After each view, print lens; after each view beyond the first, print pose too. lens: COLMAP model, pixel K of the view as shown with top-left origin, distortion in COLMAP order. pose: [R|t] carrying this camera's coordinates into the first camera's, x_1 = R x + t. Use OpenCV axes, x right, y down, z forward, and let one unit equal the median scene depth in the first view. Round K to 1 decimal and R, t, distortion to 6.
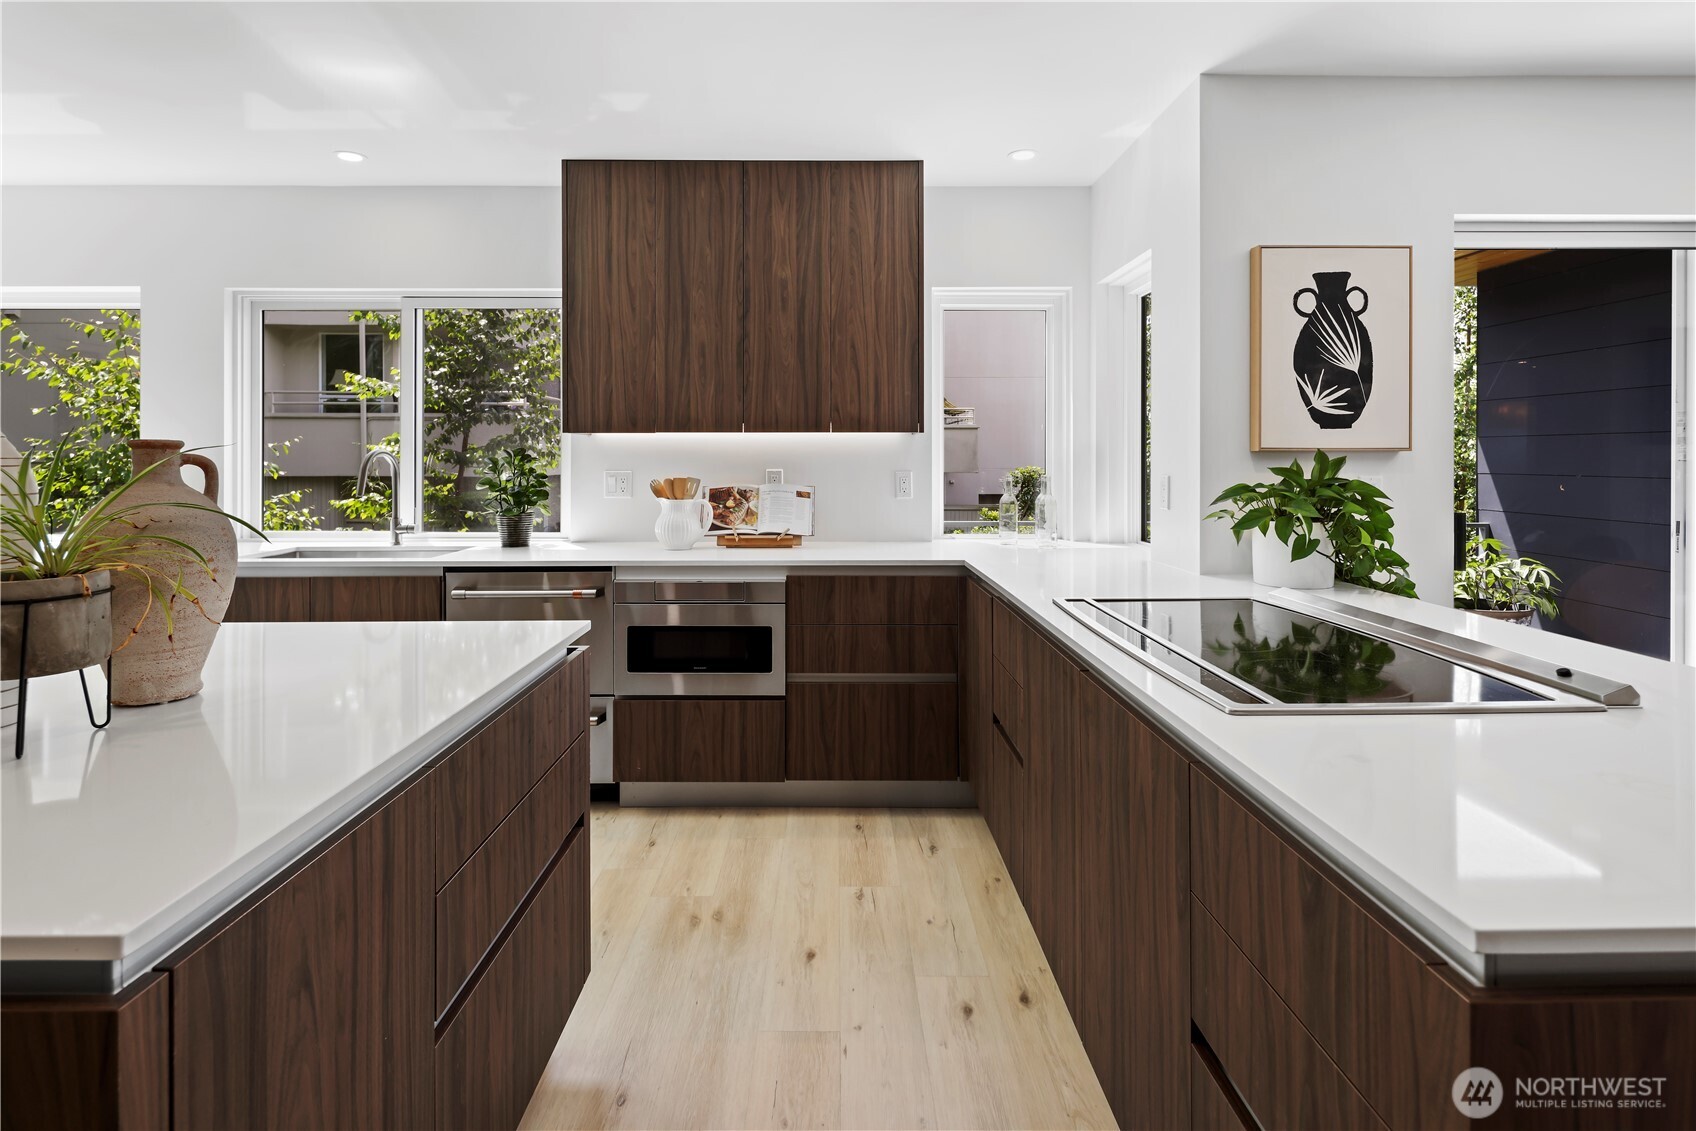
lens RADIAL K [[831.8, 0, 845.1], [0, 831.8, 544.0], [0, 0, 1]] dist [0.008735, -0.009377]
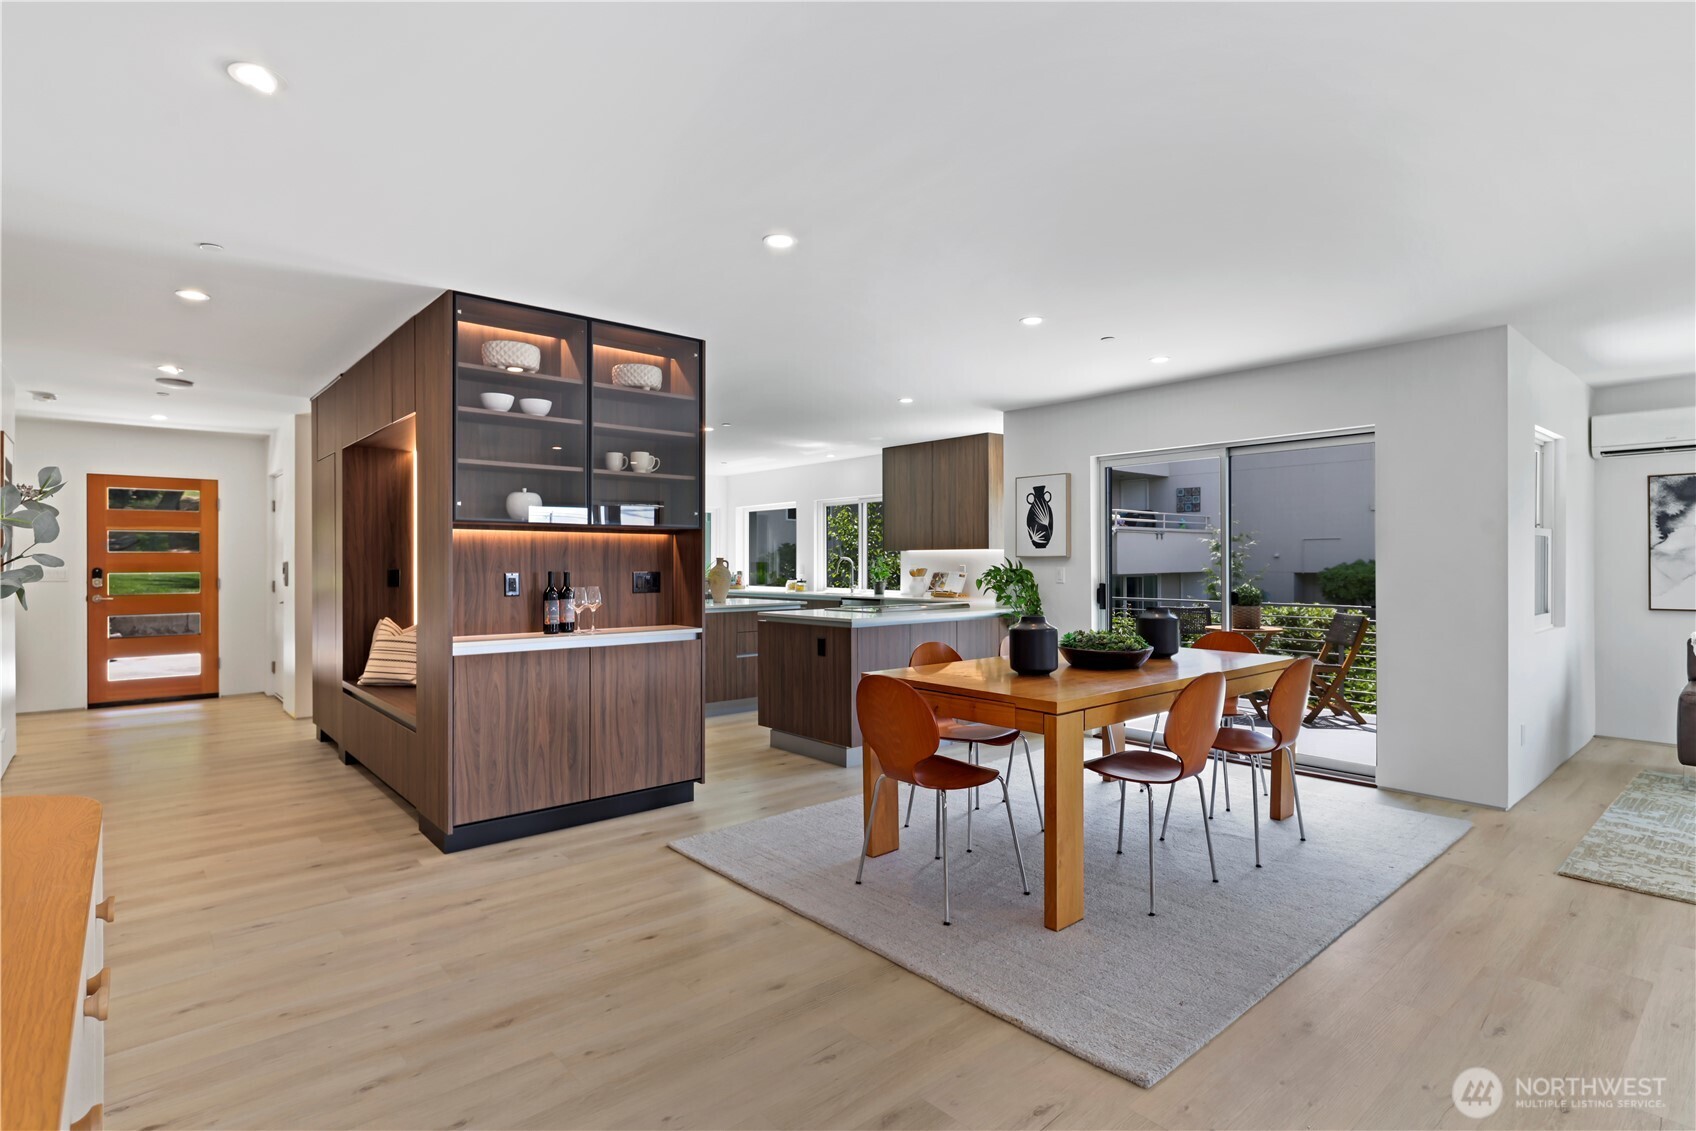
lens RADIAL K [[831.8, 0, 845.1], [0, 831.8, 544.0], [0, 0, 1]] dist [0.008735, -0.009377]
pose [[0.643139, -0.014776, -0.765607, 2.096952], [-0.075761, 0.993681, -0.082820, 0.095345], [0.761992, 0.111268, 0.637956, -1.004541]]
